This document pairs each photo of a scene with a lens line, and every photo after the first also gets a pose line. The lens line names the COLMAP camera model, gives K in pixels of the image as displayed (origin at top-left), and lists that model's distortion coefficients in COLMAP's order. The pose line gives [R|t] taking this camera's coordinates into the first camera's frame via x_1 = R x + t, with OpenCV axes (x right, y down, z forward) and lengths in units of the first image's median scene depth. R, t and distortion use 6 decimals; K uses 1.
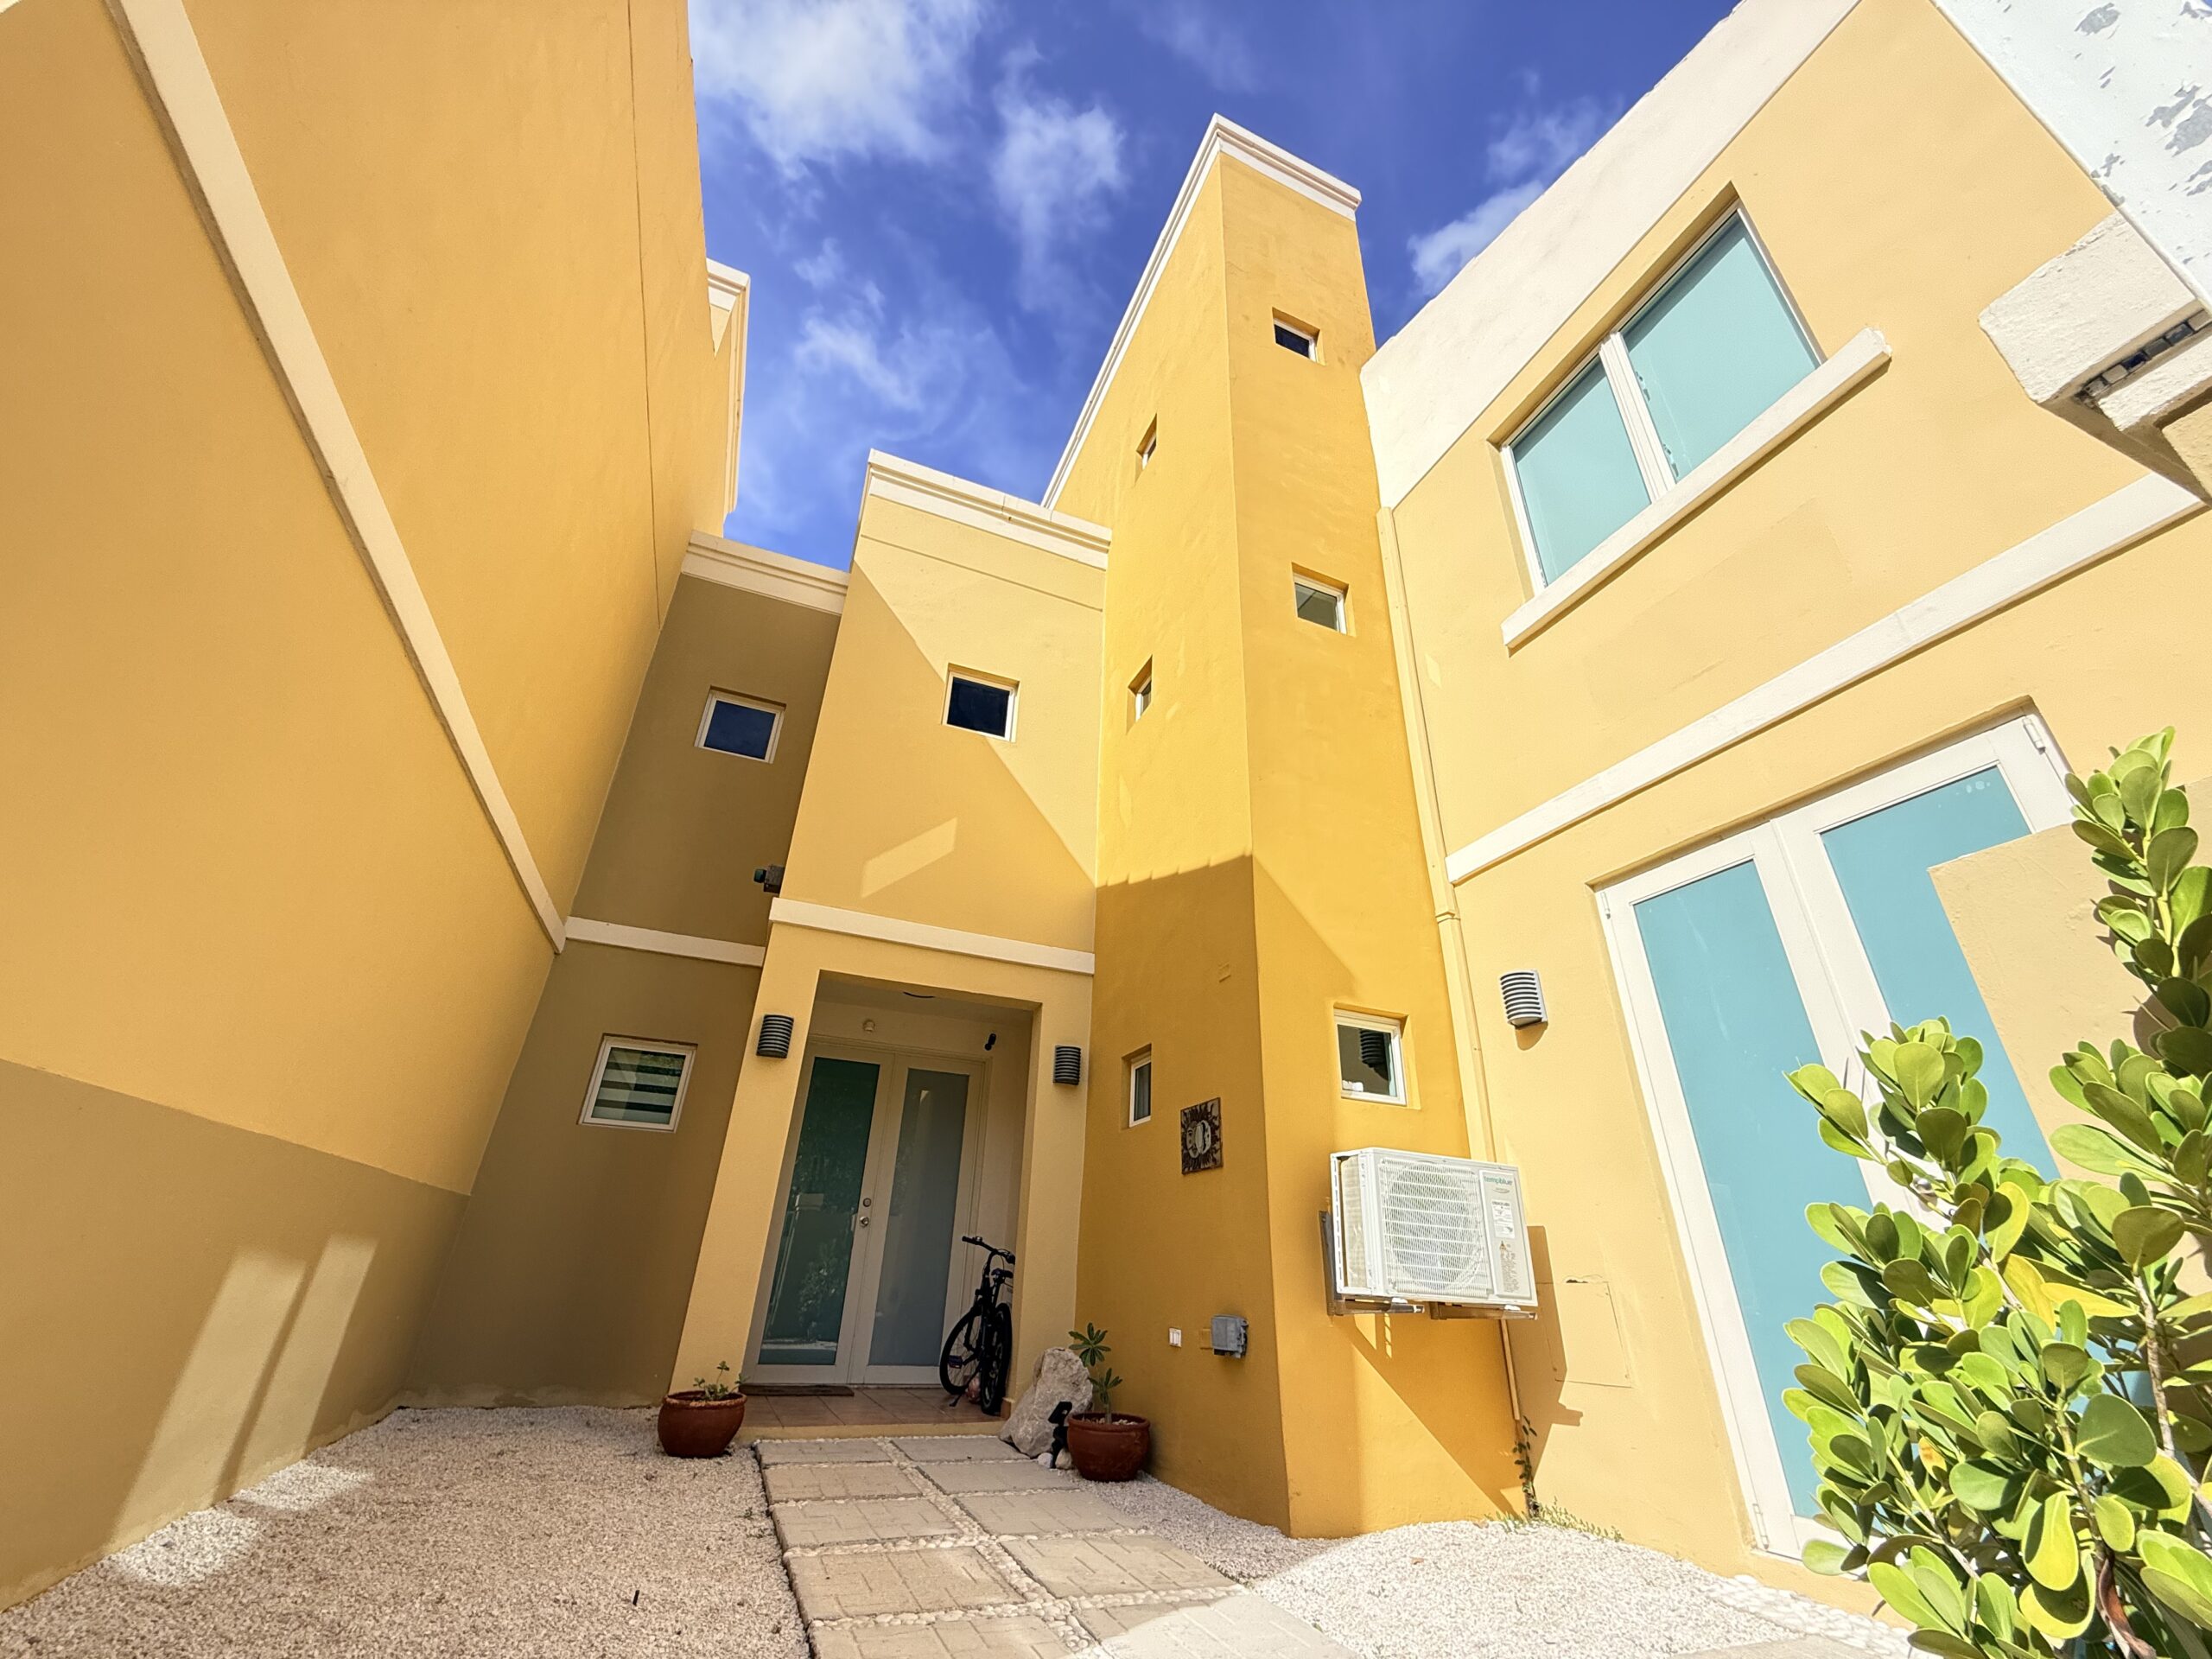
lens RADIAL K [[881.3, 0, 1108.0], [0, 881.3, 833.9], [0, 0, 1]] dist [0.004411, -0.000505]
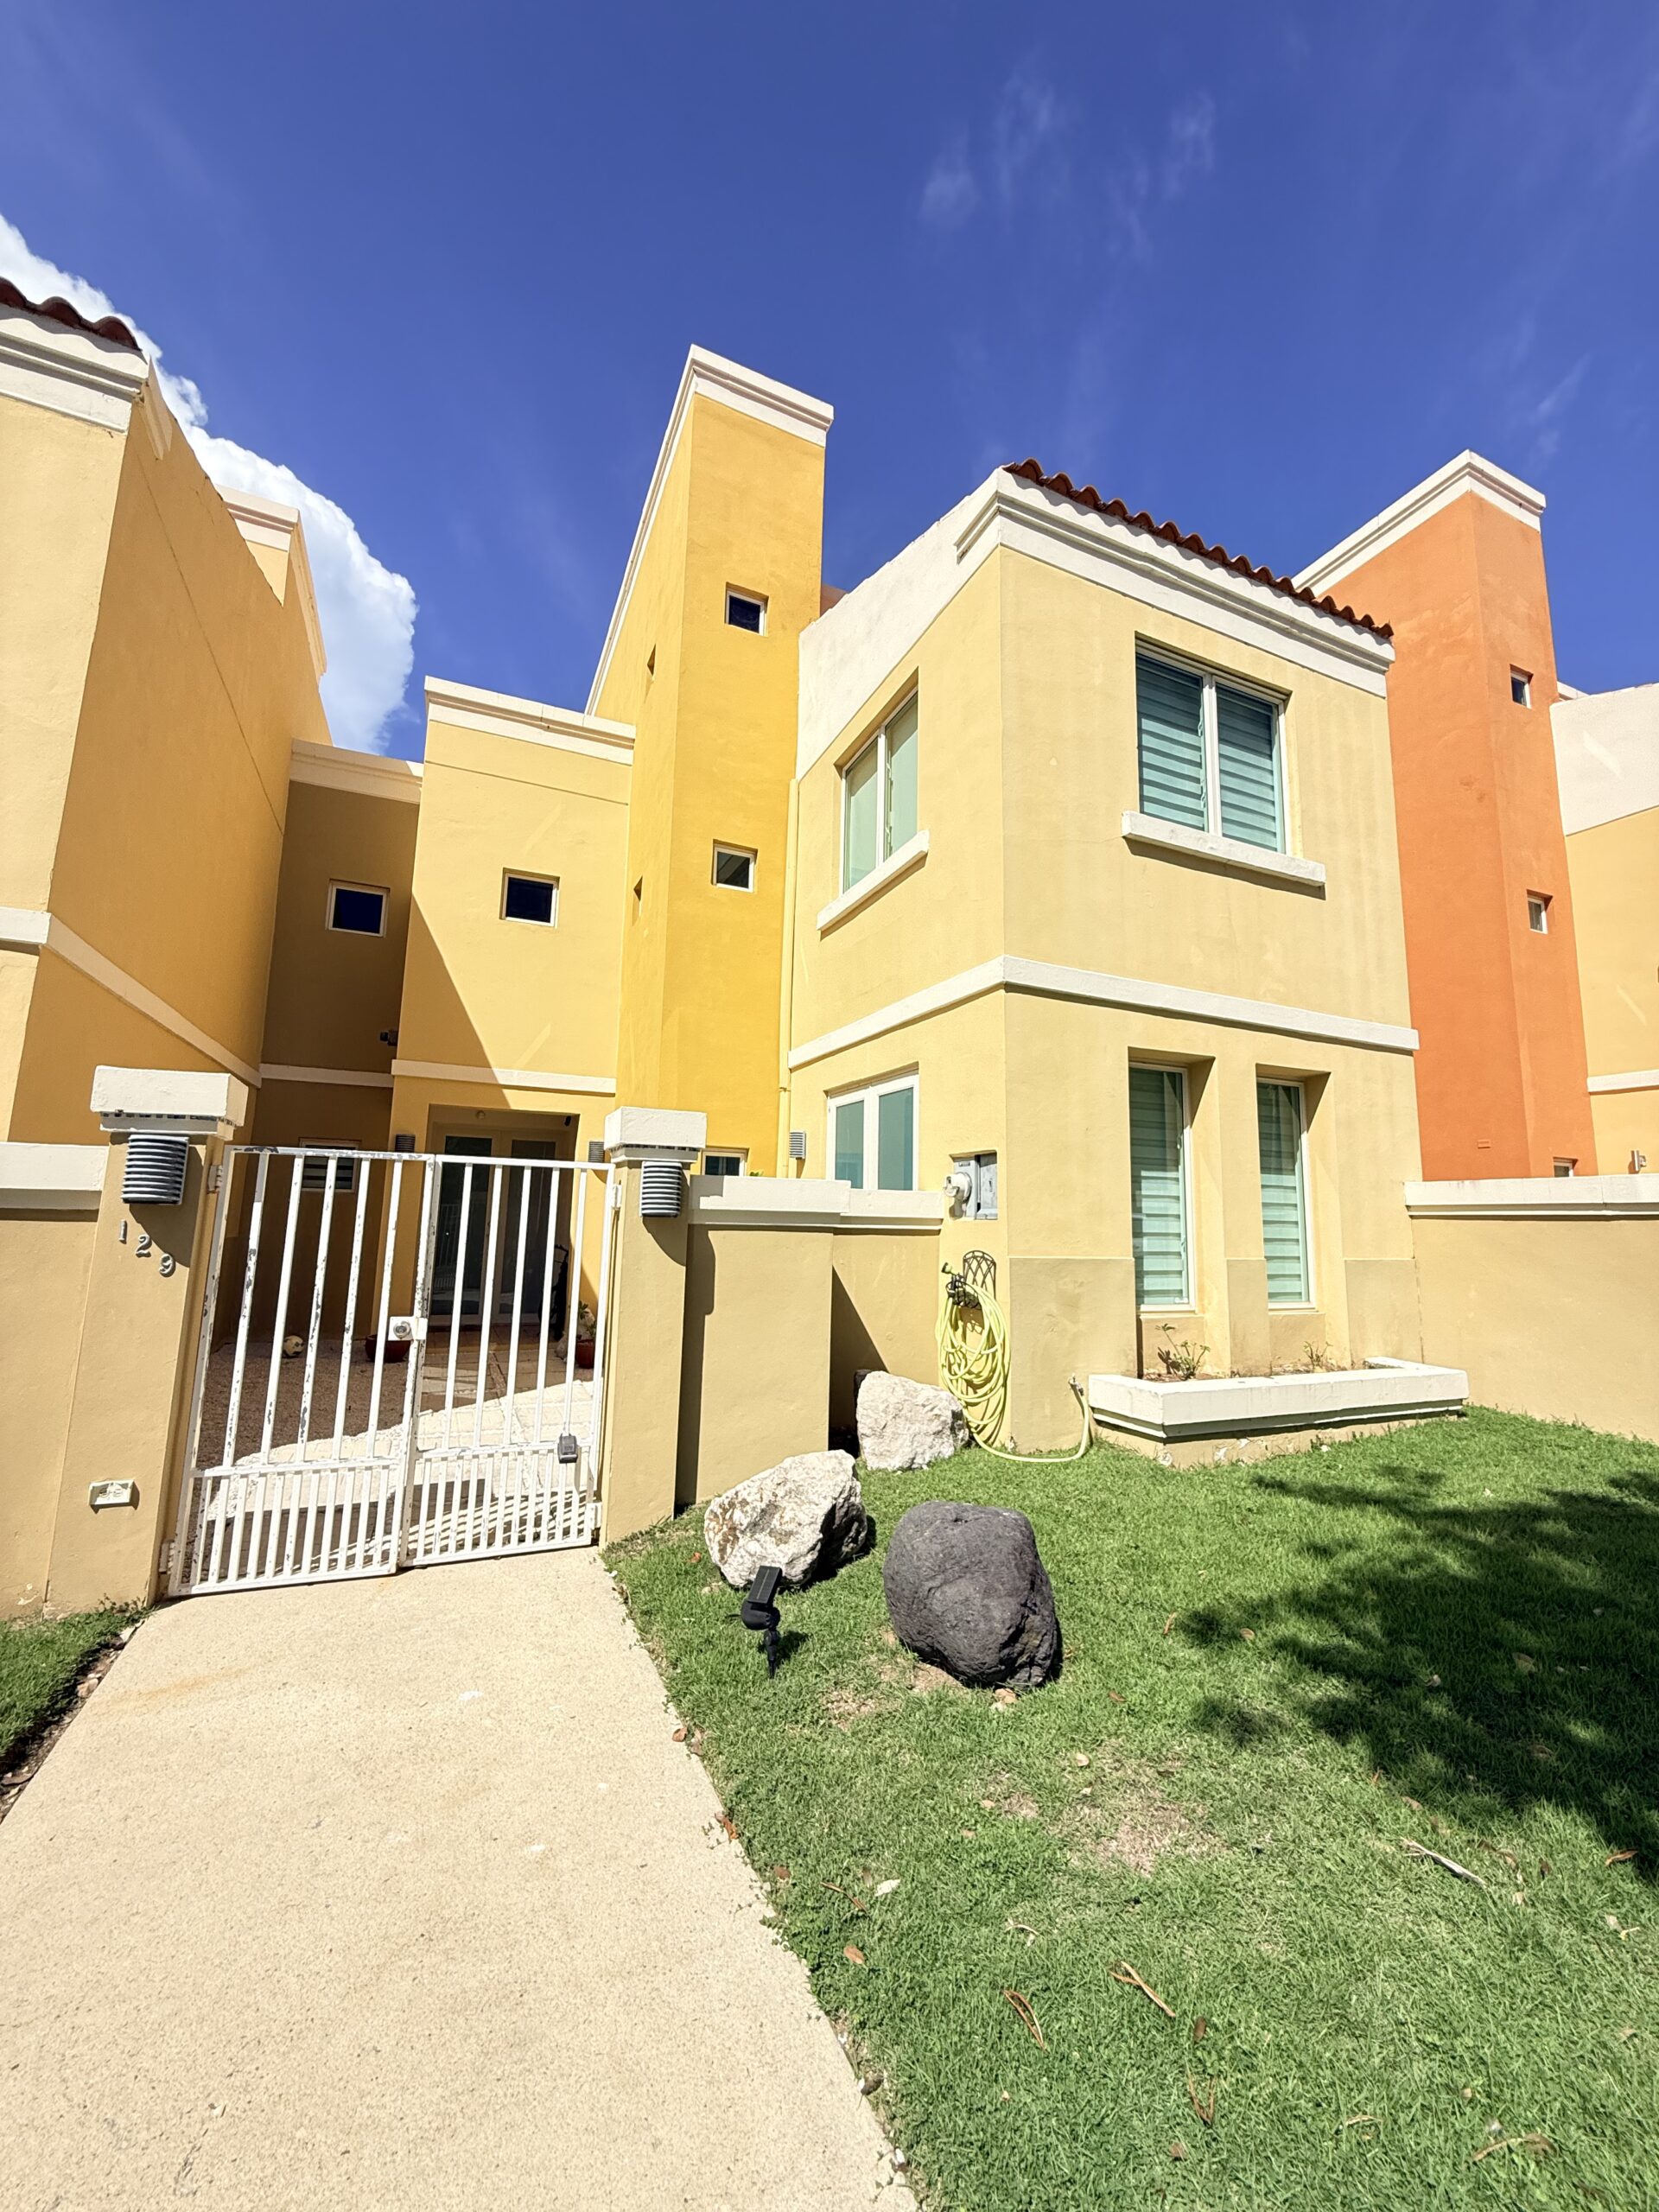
lens RADIAL K [[881.3, 0, 829.7], [0, 881.3, 1095.9], [0, 0, 1]] dist [0.004411, -0.000505]
pose [[0.999755, -0.006022, 0.021321, 0.288564], [-0.001231, 0.945766, 0.324848, -0.298587], [-0.022121, -0.324794, 0.945526, -0.411510]]
